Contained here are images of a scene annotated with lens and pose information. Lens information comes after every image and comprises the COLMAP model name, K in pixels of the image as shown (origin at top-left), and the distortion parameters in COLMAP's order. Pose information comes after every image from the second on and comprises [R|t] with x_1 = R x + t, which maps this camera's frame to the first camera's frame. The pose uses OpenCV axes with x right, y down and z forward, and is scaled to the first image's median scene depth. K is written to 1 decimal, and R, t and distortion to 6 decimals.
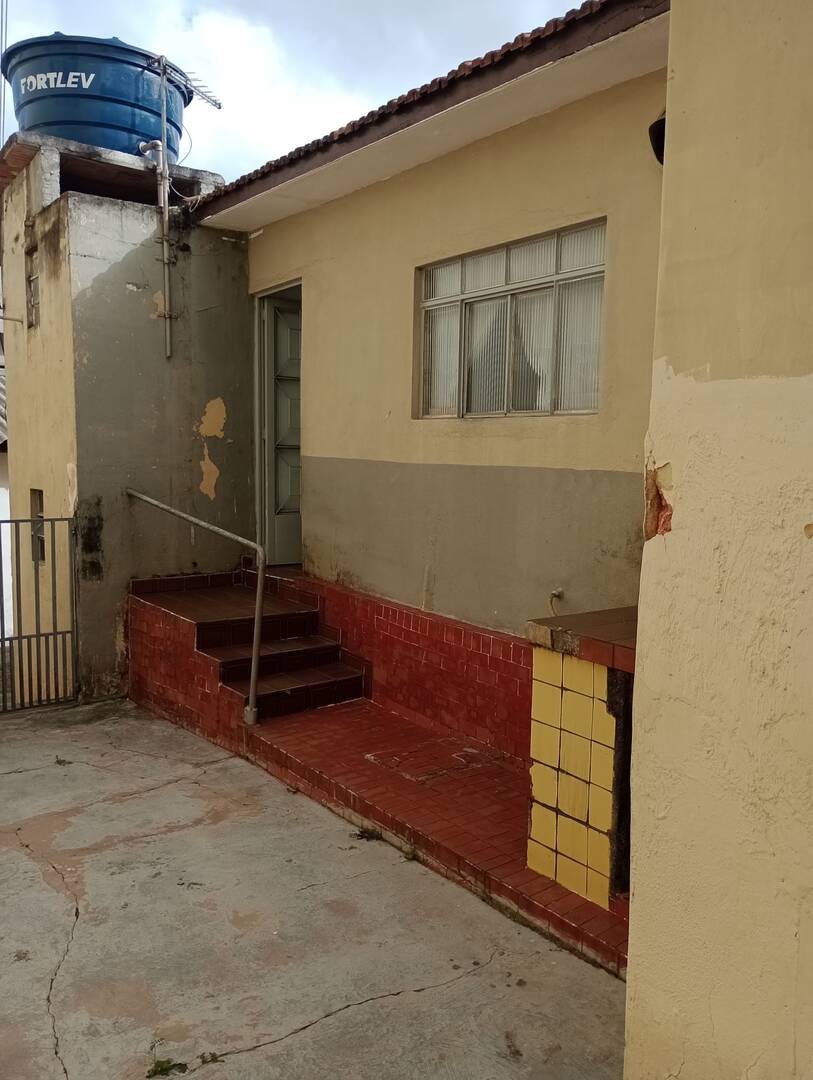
lens RADIAL K [[889.5, 0, 406.5], [0, 889.5, 540.0], [0, 0, 1]] dist [0.072087, -0.086456]
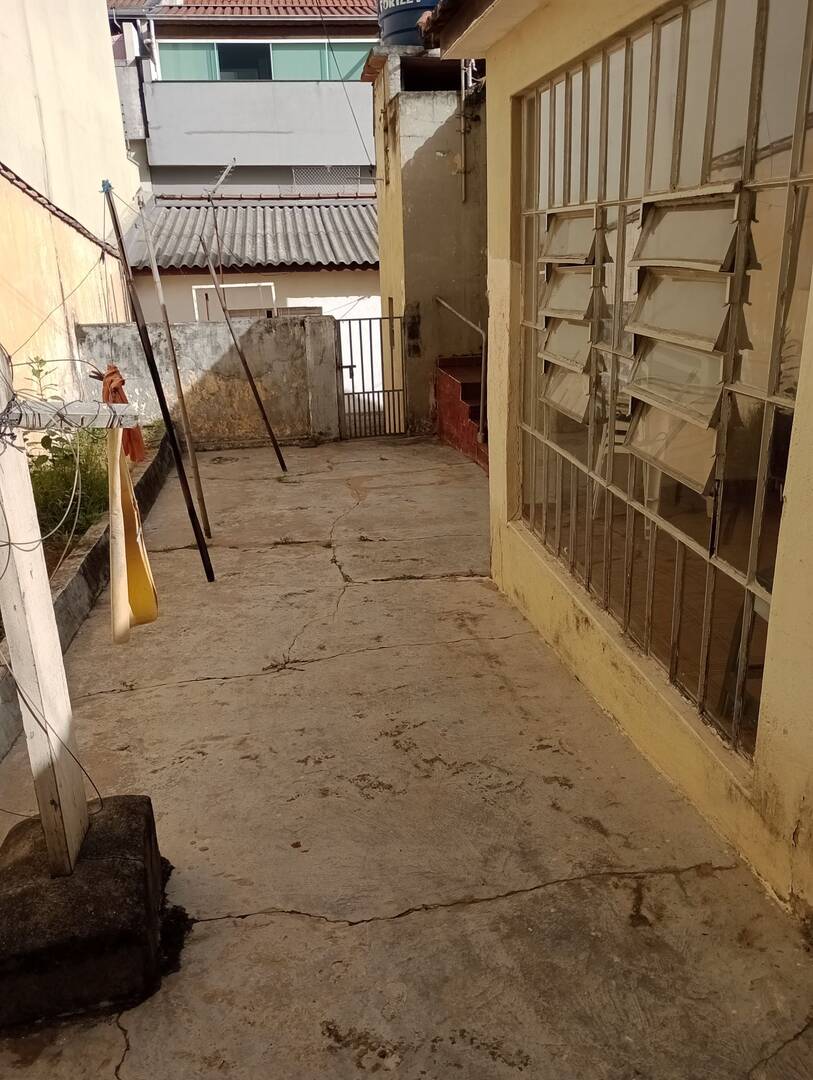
lens RADIAL K [[889.5, 0, 406.5], [0, 889.5, 540.0], [0, 0, 1]] dist [0.072087, -0.086456]
pose [[0.890181, 0.100376, -0.444412, 0.390084], [-0.001615, 0.976118, 0.217234, 0.018595], [0.455604, -0.192660, 0.869084, -0.459754]]
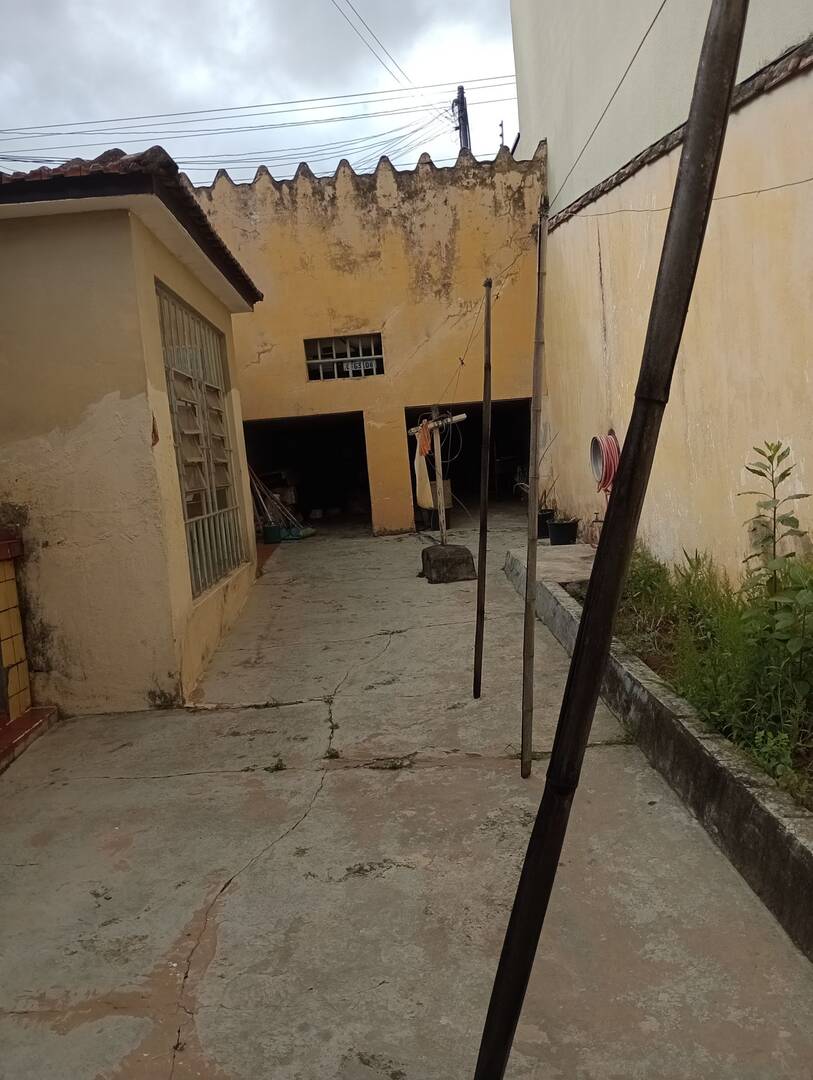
lens RADIAL K [[889.5, 0, 406.5], [0, 889.5, 540.0], [0, 0, 1]] dist [0.072087, -0.086456]
pose [[-0.830762, 0.001388, 0.556626, -0.569754], [0.128702, 0.973378, 0.189660, -0.041622], [-0.541544, 0.229202, -0.808824, 0.867445]]
